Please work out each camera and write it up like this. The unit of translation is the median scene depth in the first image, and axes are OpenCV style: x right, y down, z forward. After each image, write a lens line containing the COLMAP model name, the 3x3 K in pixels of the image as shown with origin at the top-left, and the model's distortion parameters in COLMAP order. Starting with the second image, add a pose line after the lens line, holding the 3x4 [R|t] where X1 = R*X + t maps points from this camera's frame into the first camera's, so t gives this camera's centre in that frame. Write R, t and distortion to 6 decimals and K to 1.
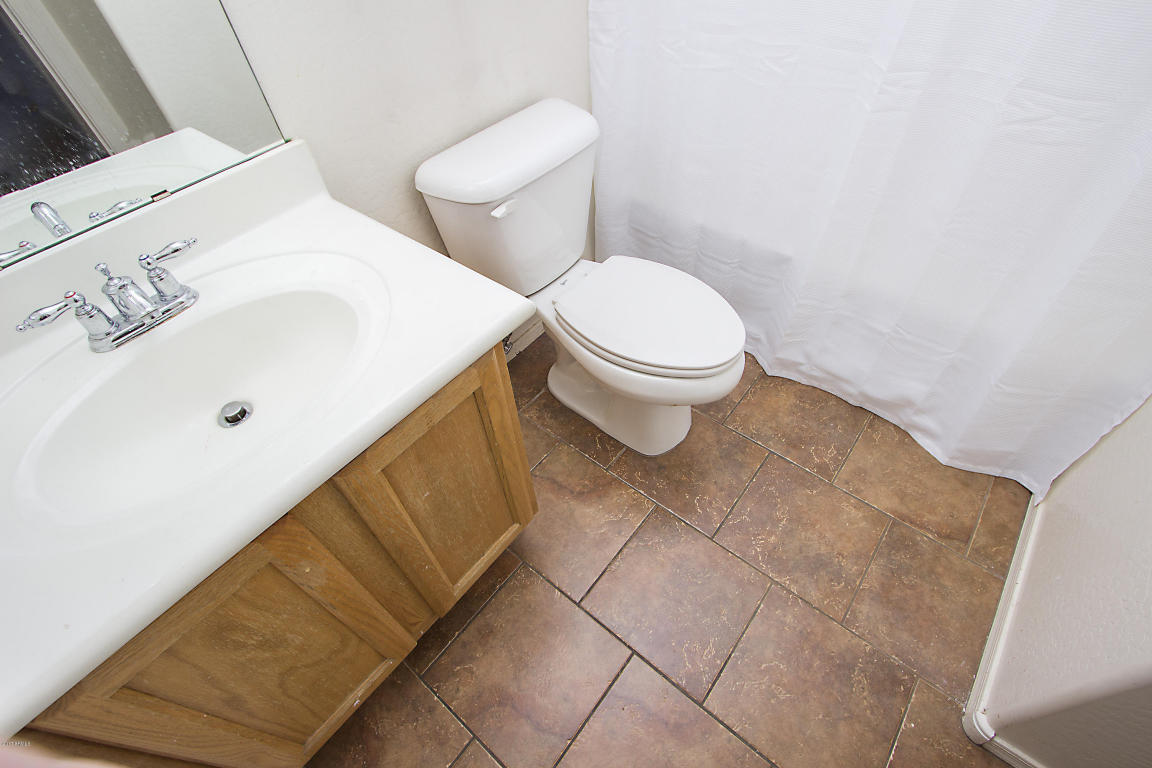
lens RADIAL K [[529.0, 0, 583.0], [0, 529.0, 384.5], [0, 0, 1]] dist [-0.014483, 0.002665]
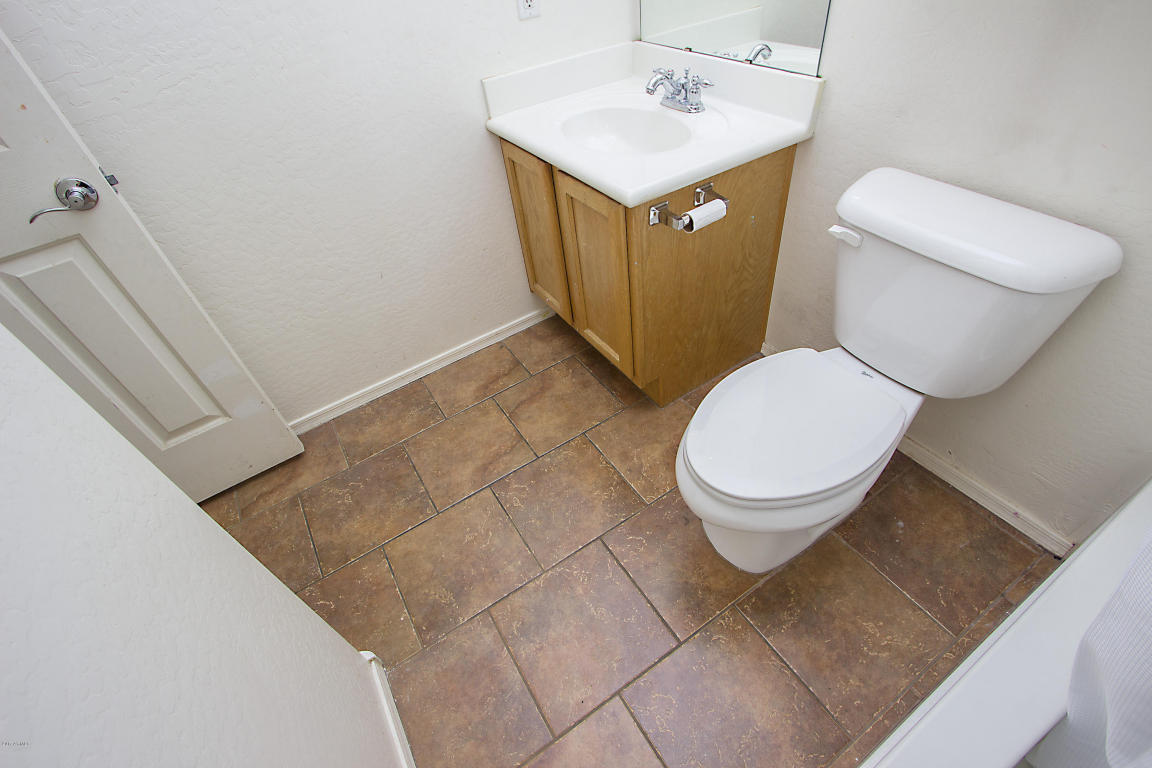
lens RADIAL K [[529.0, 0, 583.0], [0, 529.0, 384.5], [0, 0, 1]] dist [-0.014483, 0.002665]
pose [[-0.307024, 0.714021, -0.629215, 0.776075], [-0.640620, 0.333880, 0.691469, -0.573858], [0.703805, 0.615385, 0.354907, 0.460946]]
